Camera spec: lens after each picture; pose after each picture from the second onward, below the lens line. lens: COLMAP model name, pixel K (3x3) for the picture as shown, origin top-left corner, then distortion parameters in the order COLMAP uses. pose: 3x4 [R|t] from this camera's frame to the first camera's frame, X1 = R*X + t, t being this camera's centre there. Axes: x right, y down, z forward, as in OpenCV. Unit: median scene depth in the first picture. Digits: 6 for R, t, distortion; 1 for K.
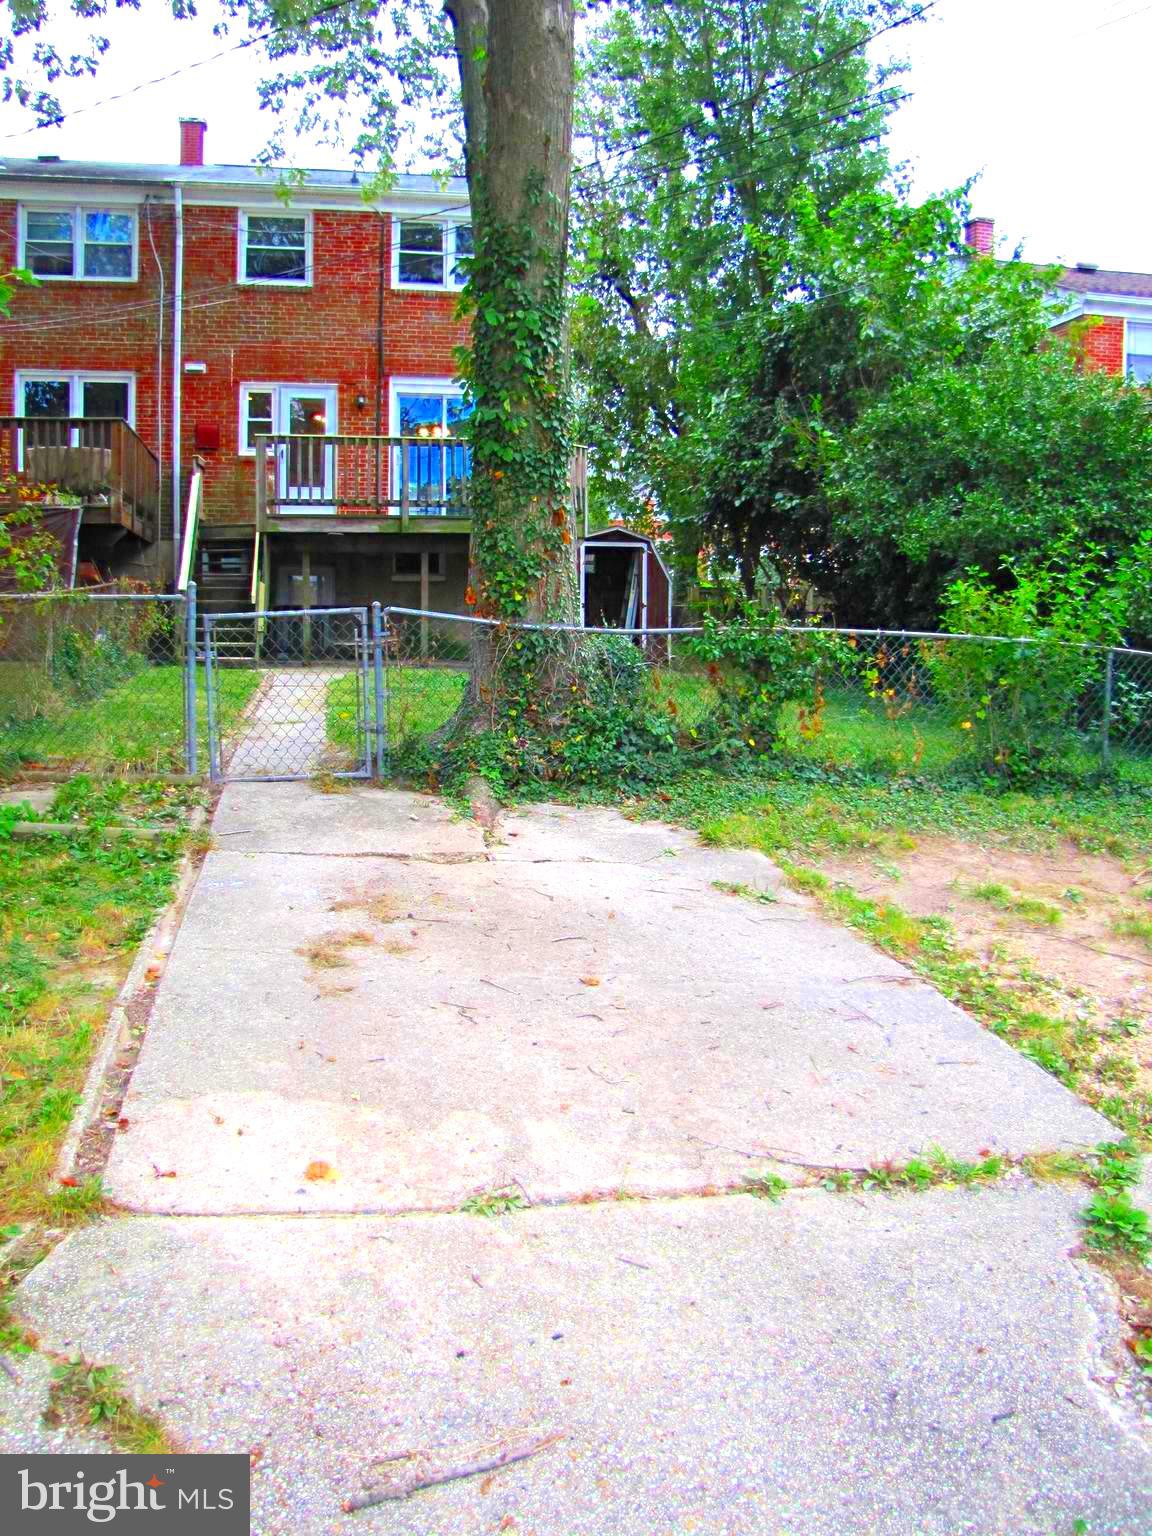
lens RADIAL K [[1254.5, 0, 576.0], [0, 1254.5, 768.0], [0, 0, 1]] dist [-0.181189, 0.190368]
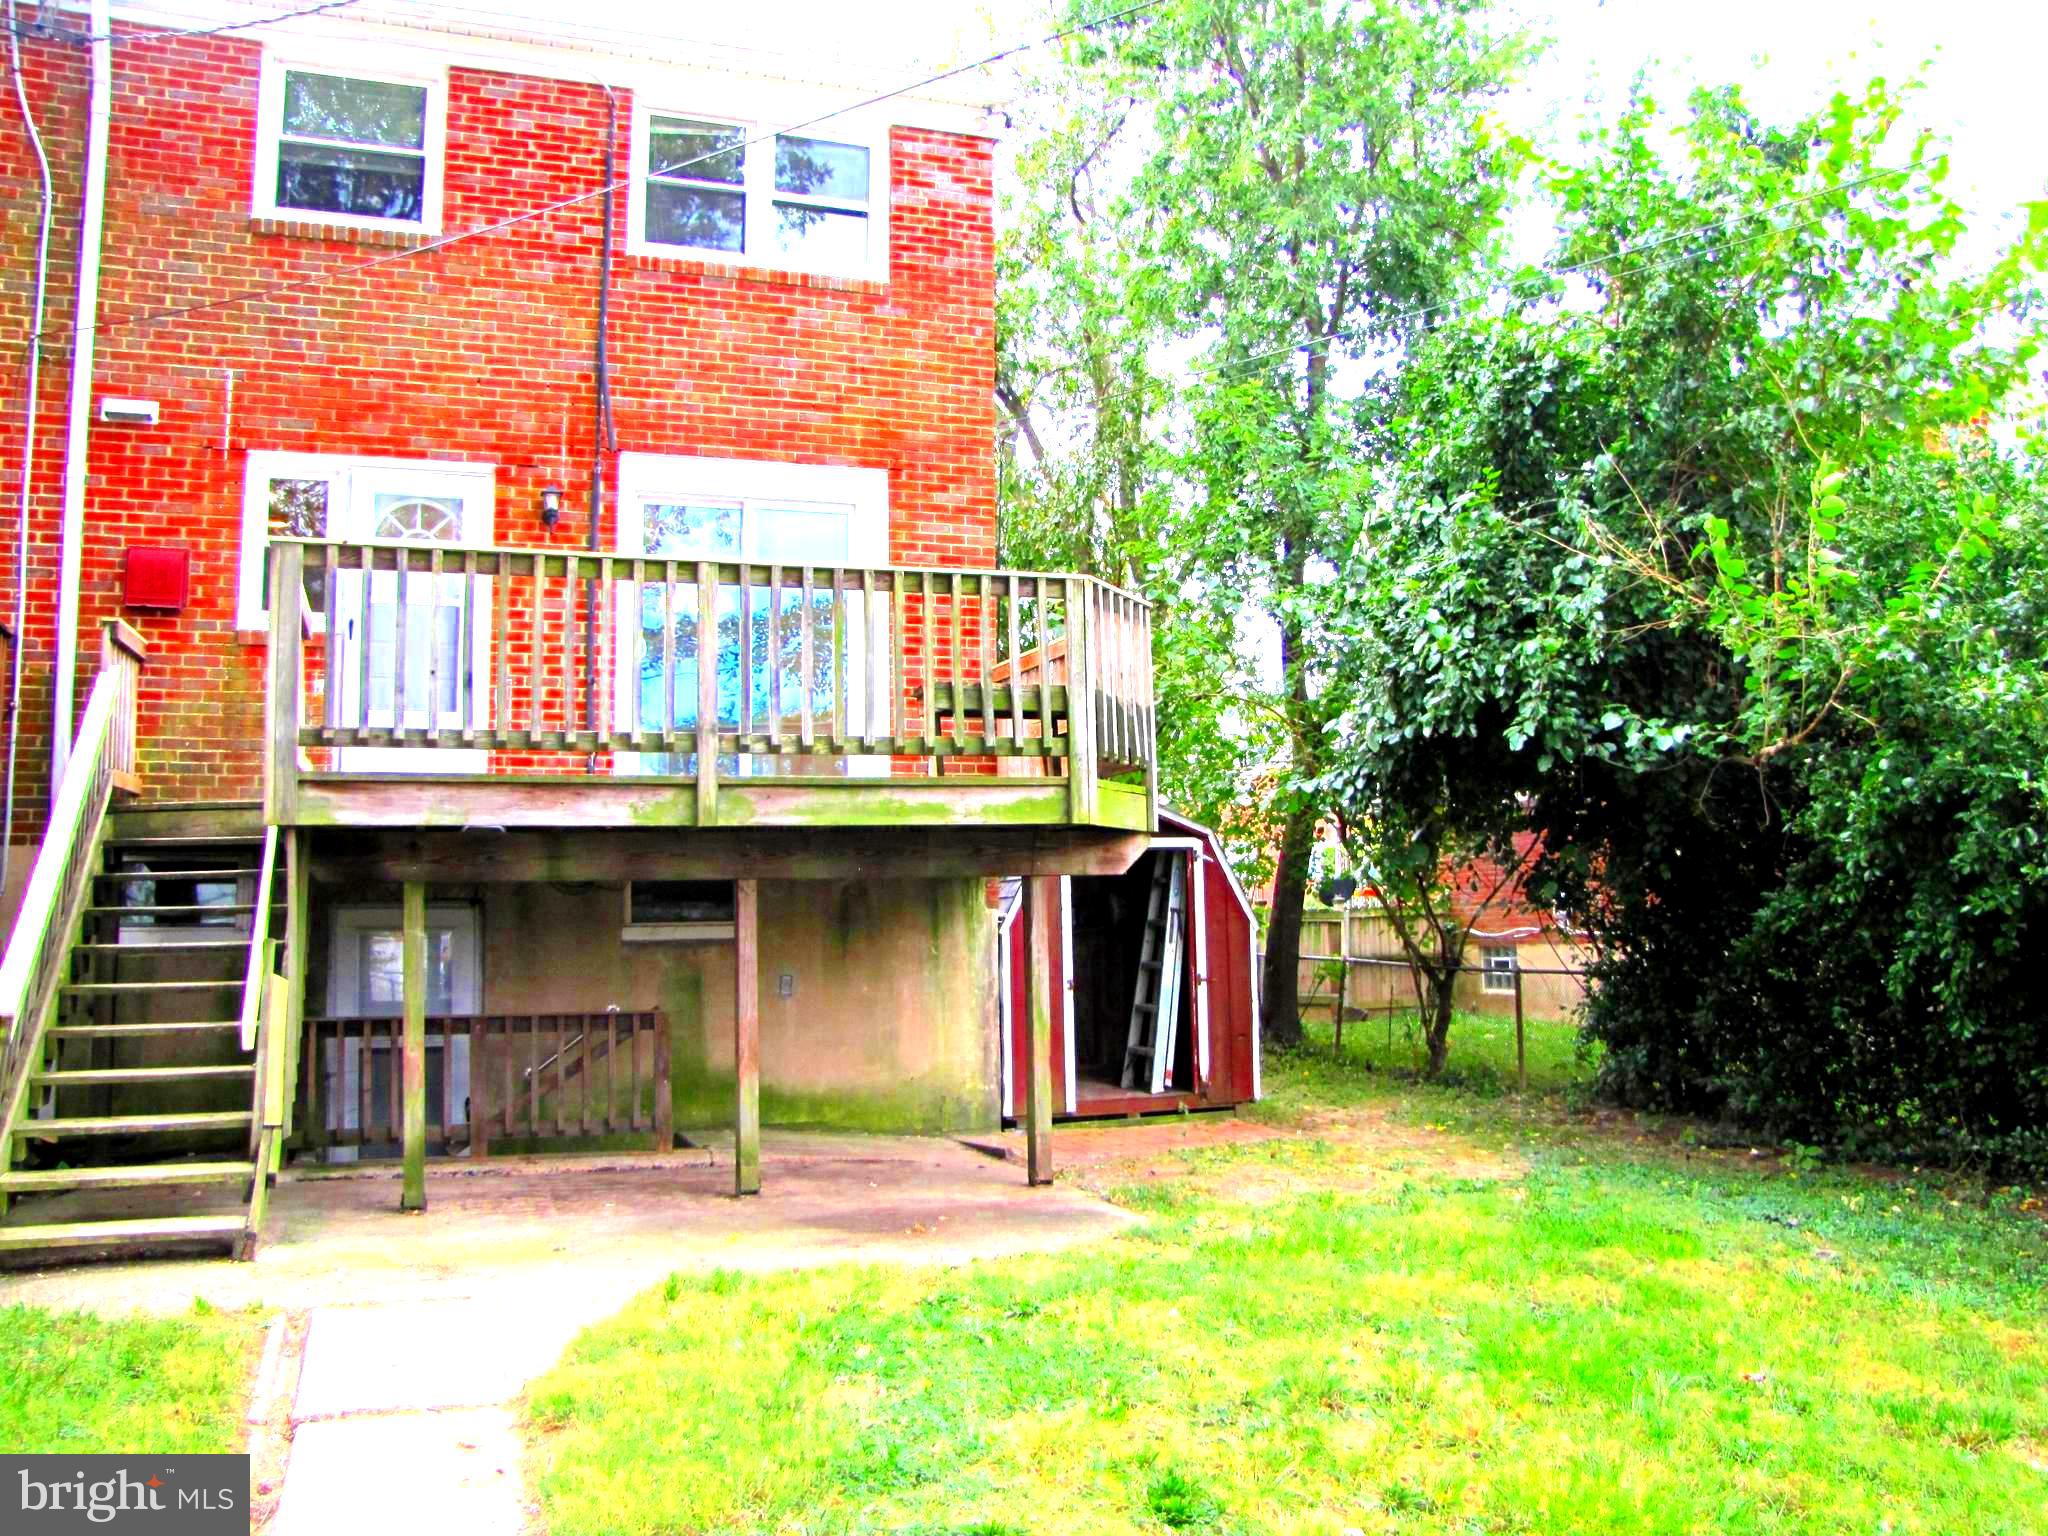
lens RADIAL K [[1672.7, 0, 1024.0], [0, 1672.7, 768.0], [0, 0, 1]] dist [-0.181189, 0.190368]
pose [[0.986061, -0.011618, 0.165977, -0.113094], [0.046604, 0.976913, -0.208494, -0.091646], [-0.159723, 0.213323, 0.963837, 0.471837]]
